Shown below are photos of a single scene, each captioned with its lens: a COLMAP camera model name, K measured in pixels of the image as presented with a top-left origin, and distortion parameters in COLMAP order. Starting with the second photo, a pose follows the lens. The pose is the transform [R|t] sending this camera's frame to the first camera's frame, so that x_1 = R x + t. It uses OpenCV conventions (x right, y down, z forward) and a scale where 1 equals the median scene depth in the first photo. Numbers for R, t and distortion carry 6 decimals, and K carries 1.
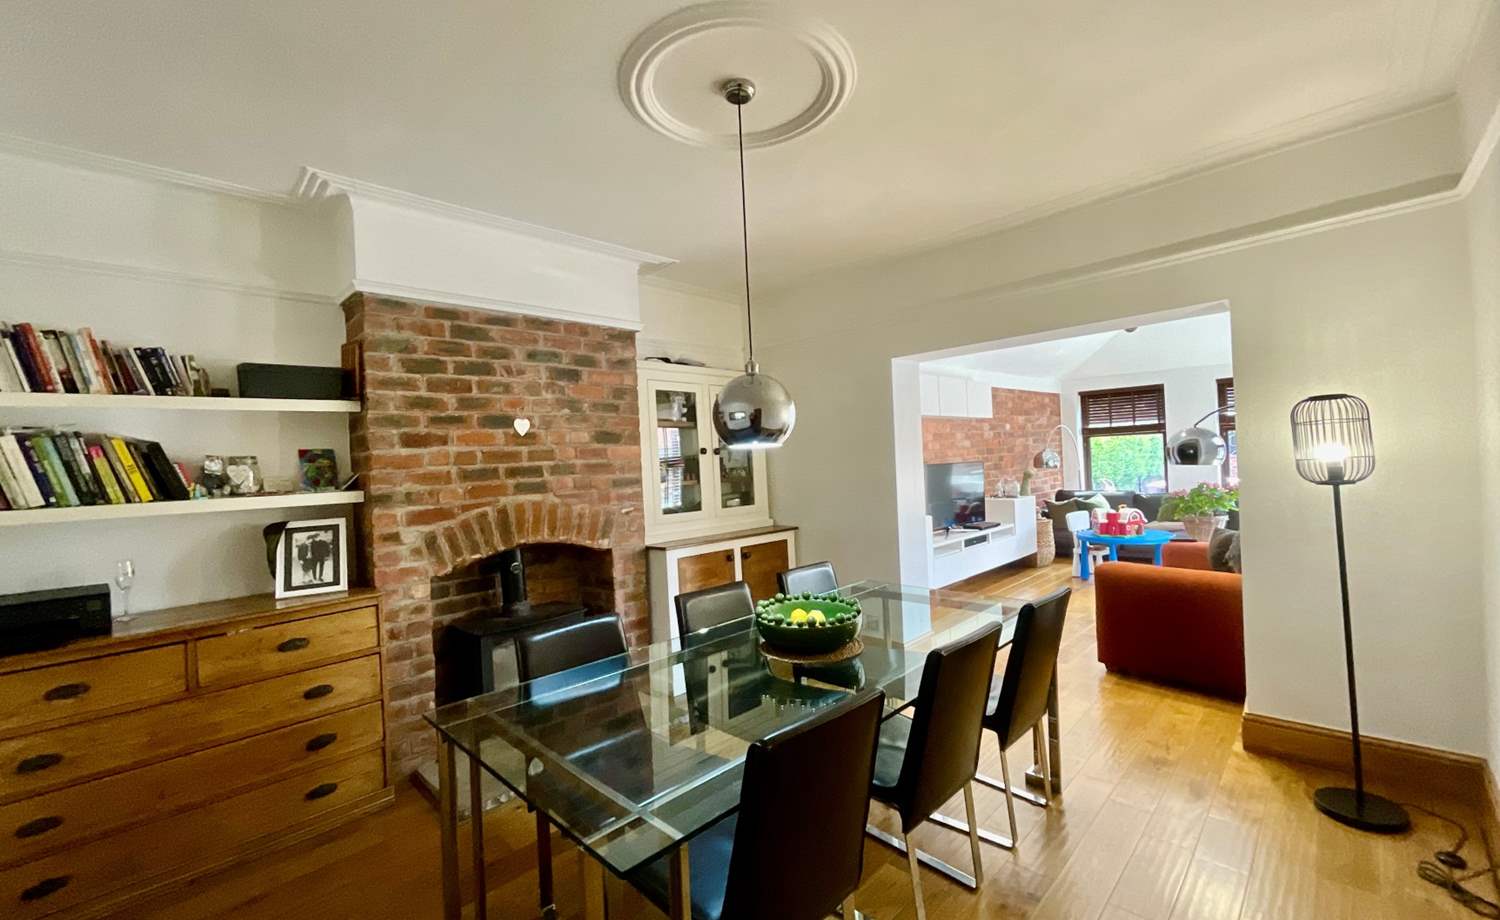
lens RADIAL K [[607.9, 0, 750.0], [0, 607.9, 460.0], [0, 0, 1]] dist [-0.000794, 0.000341]
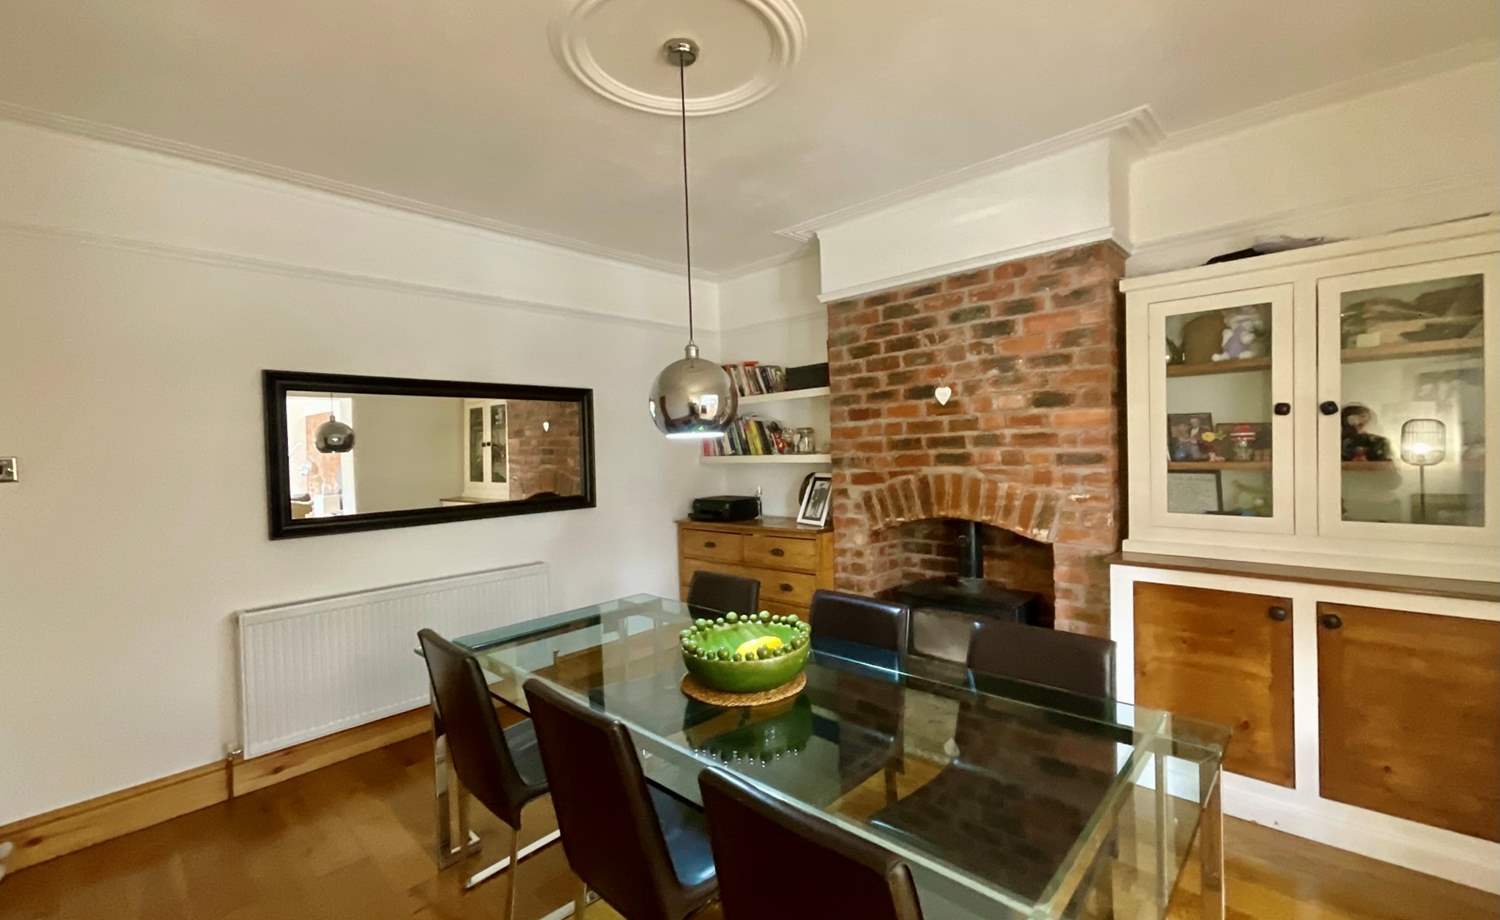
lens RADIAL K [[607.9, 0, 750.0], [0, 607.9, 460.0], [0, 0, 1]] dist [-0.000794, 0.000341]
pose [[0.045747, 0.067796, -0.996650, 0.582721], [0.033267, 0.997038, 0.069349, -0.030174], [0.998399, -0.036328, 0.043356, 0.658236]]
